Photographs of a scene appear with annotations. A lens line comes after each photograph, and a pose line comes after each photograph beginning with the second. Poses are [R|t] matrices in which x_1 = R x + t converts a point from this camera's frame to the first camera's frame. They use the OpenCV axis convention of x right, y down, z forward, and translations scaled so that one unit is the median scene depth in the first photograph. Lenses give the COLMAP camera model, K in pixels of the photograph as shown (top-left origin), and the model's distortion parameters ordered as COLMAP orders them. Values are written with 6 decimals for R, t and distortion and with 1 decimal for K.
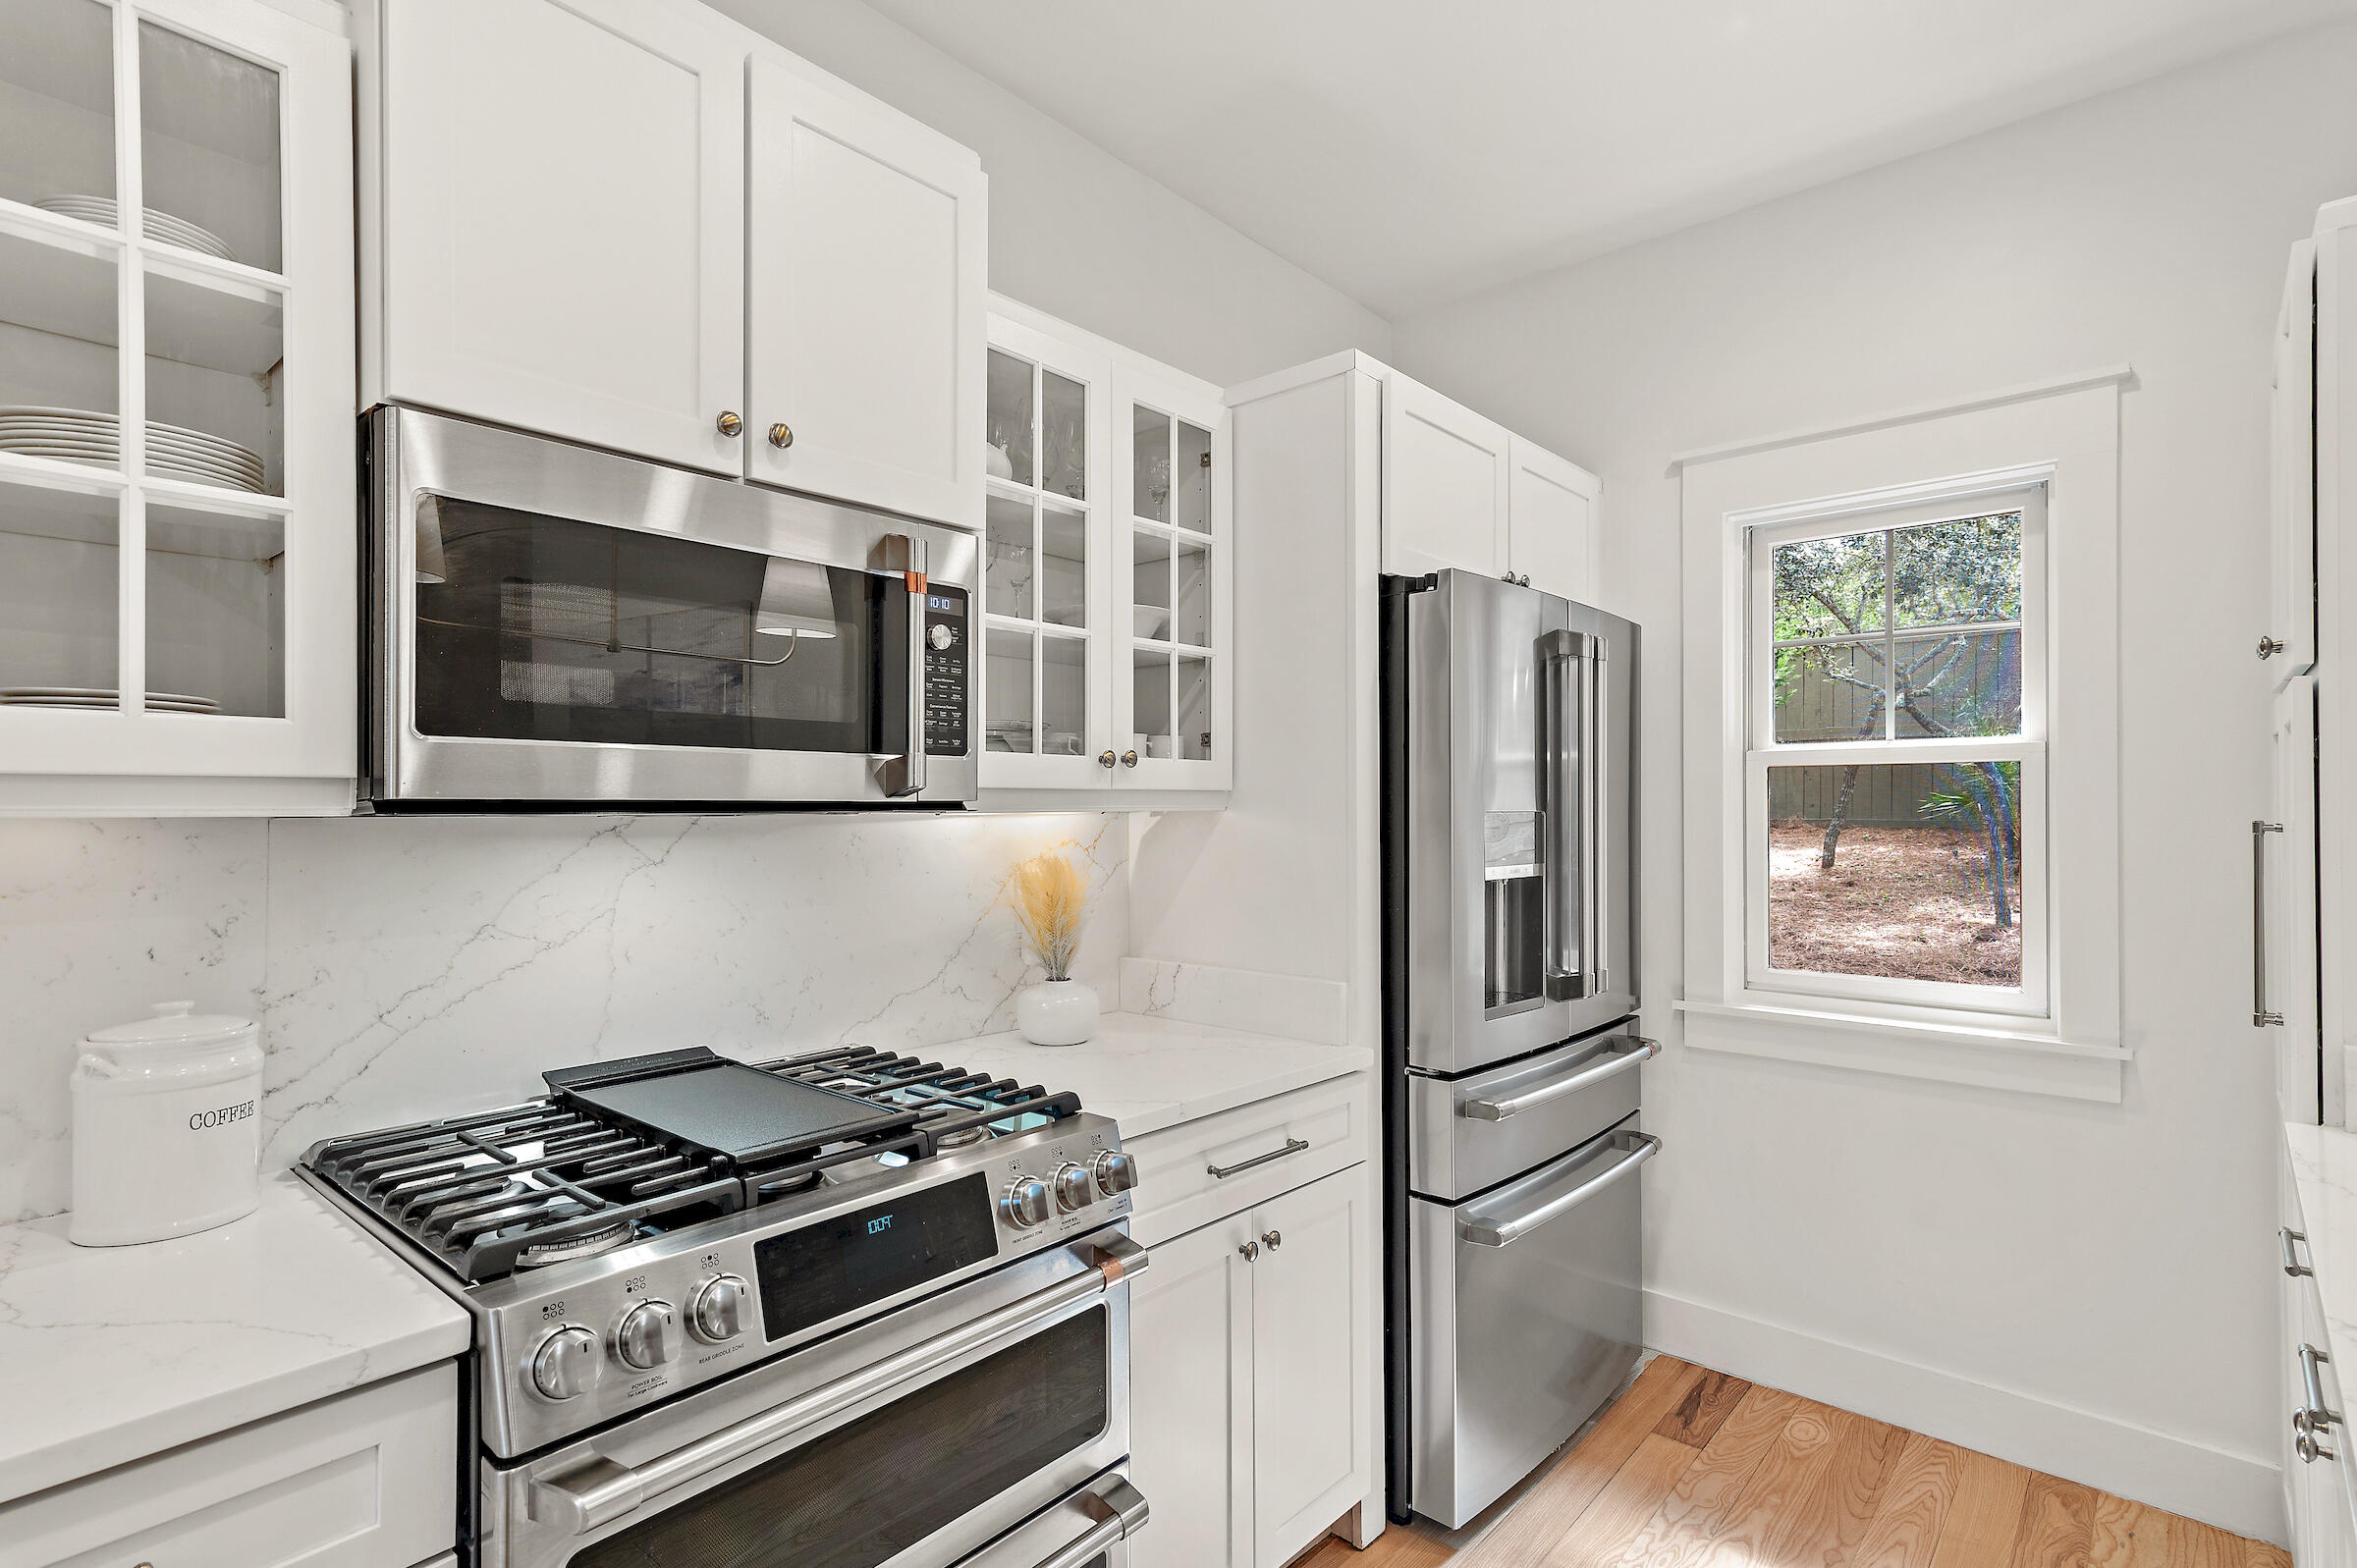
lens RADIAL K [[1246.9, 0, 1173.5], [0, 1246.9, 803.0], [0, 0, 1]] dist [0.028739, 0.000177]
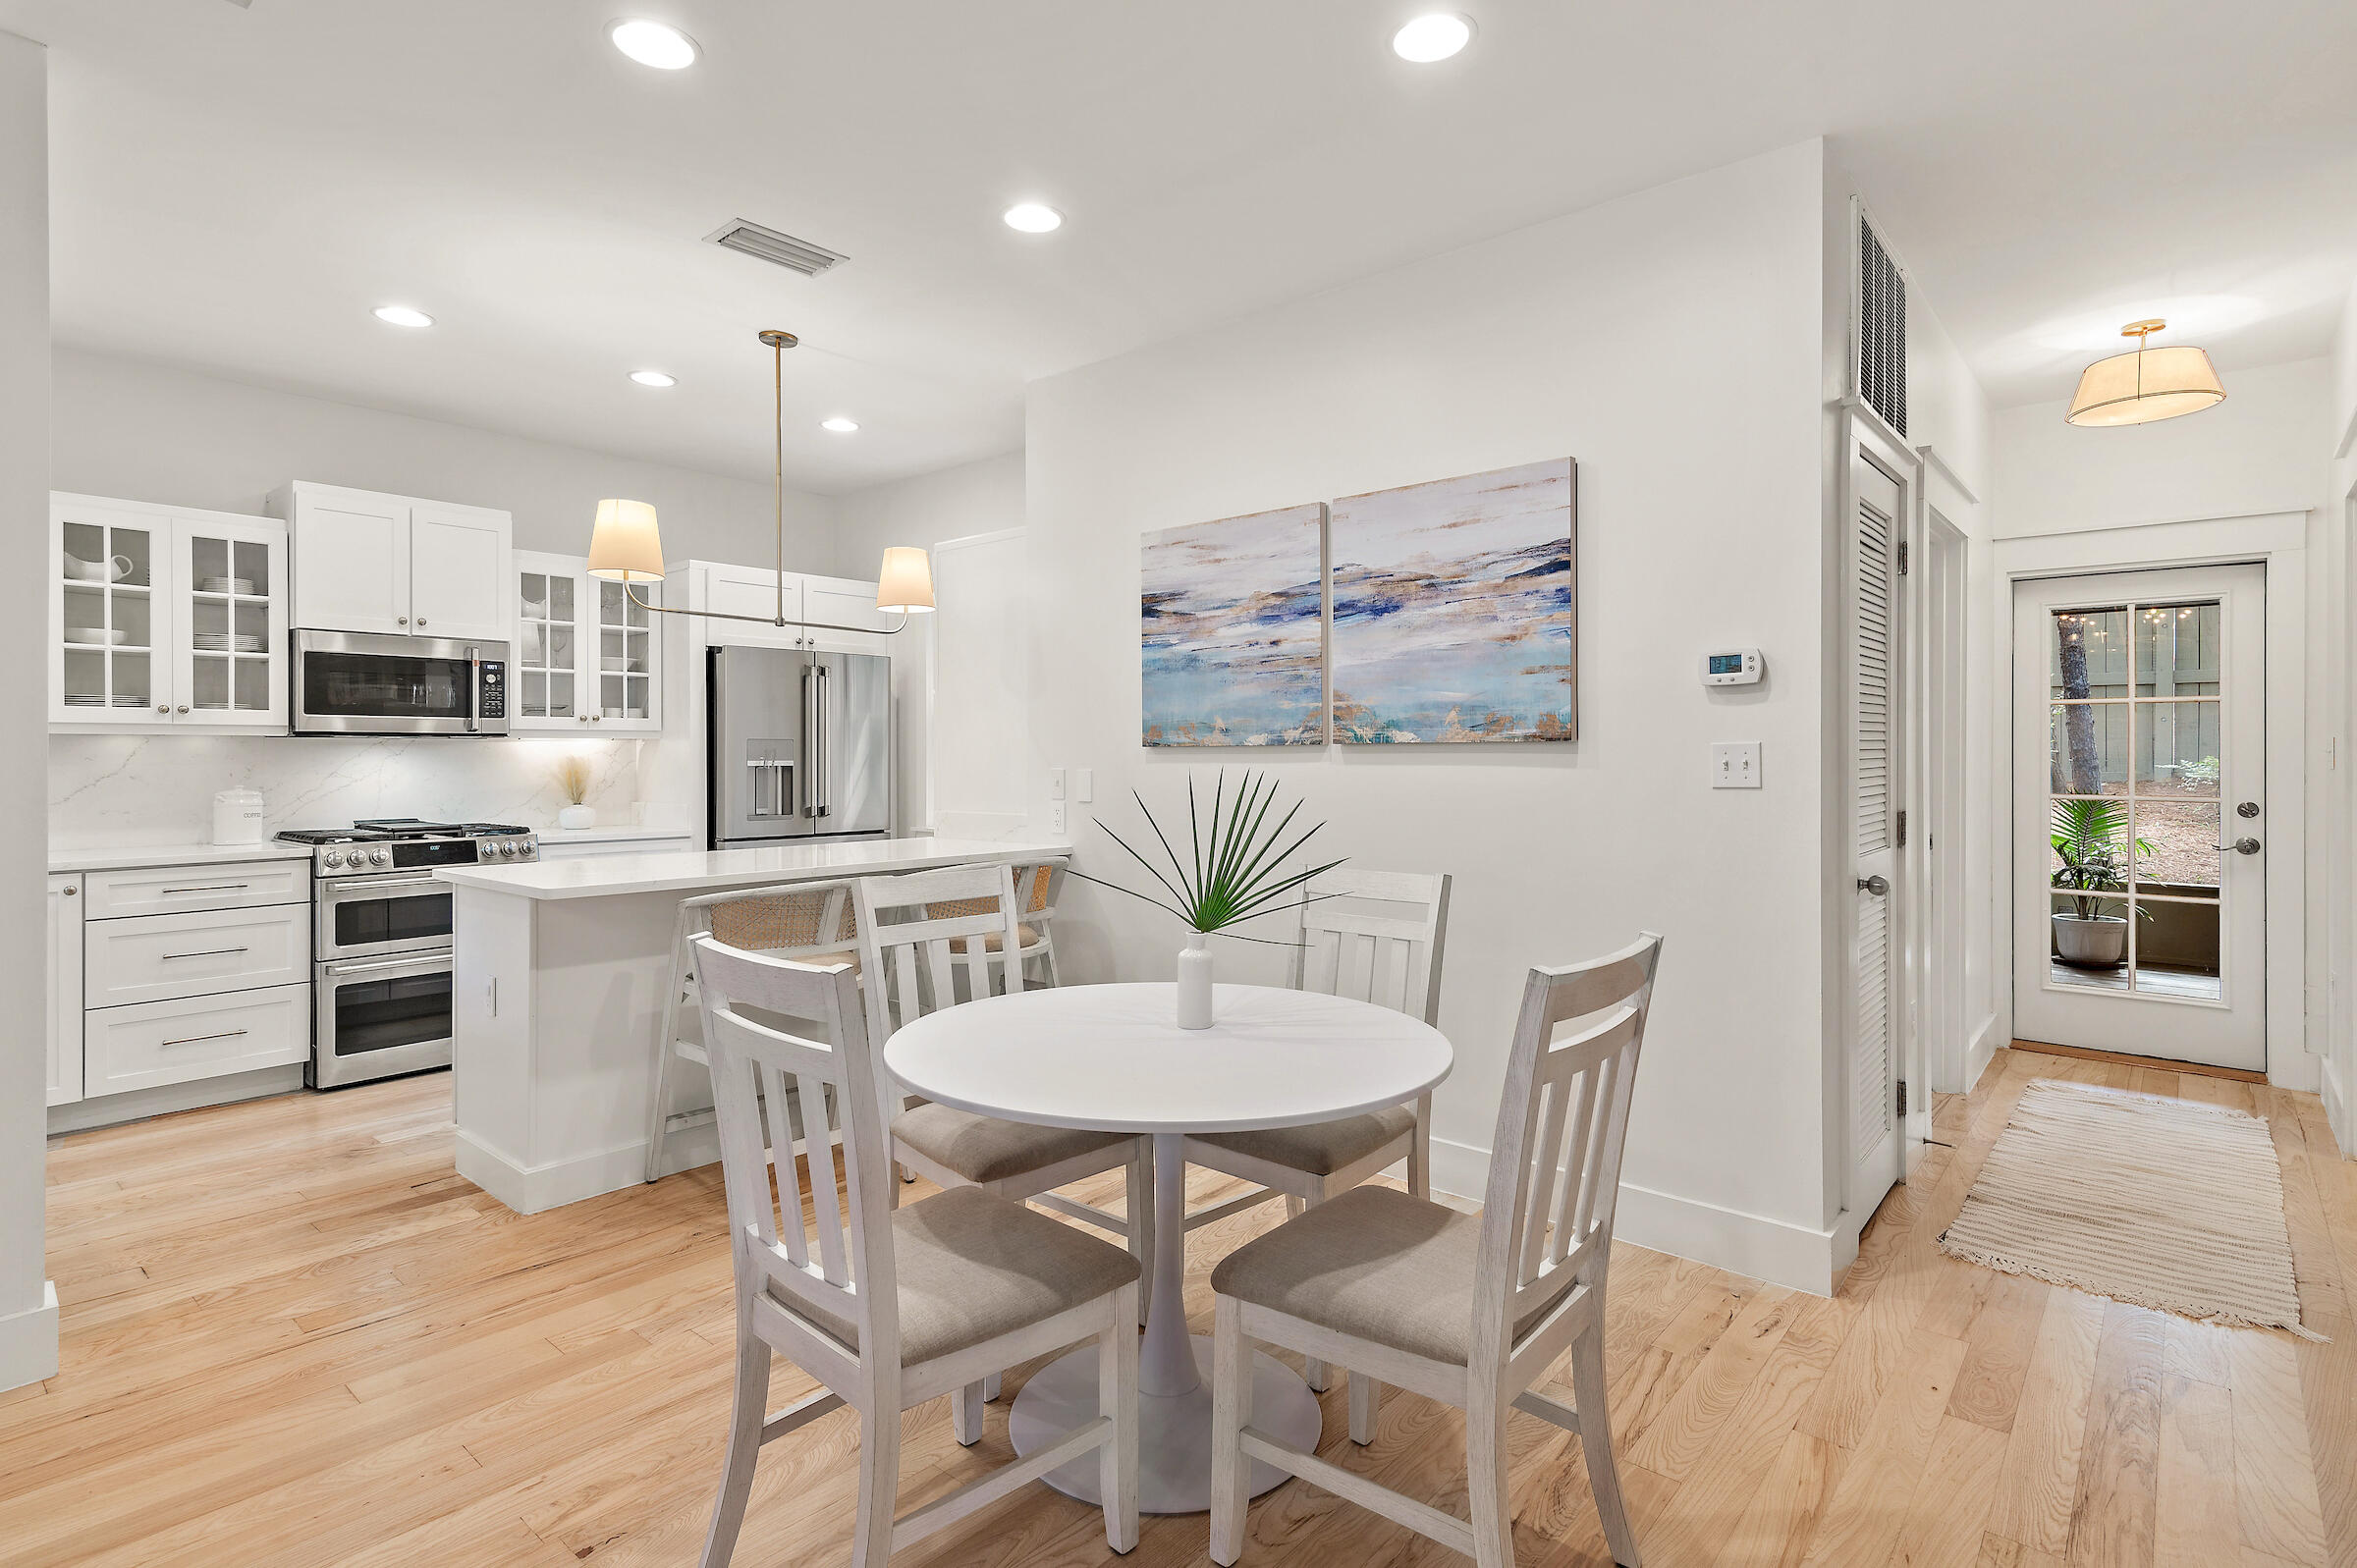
lens RADIAL K [[1183.9, 0, 1177.2], [0, 1183.9, 747.4], [0, 0, 1]] dist [0.005606, 0.000621]
pose [[0.998758, 0.002747, 0.049751, 1.414452], [-0.002982, 0.999985, 0.004664, 0.015697], [-0.049738, -0.004807, 0.998751, -2.068930]]
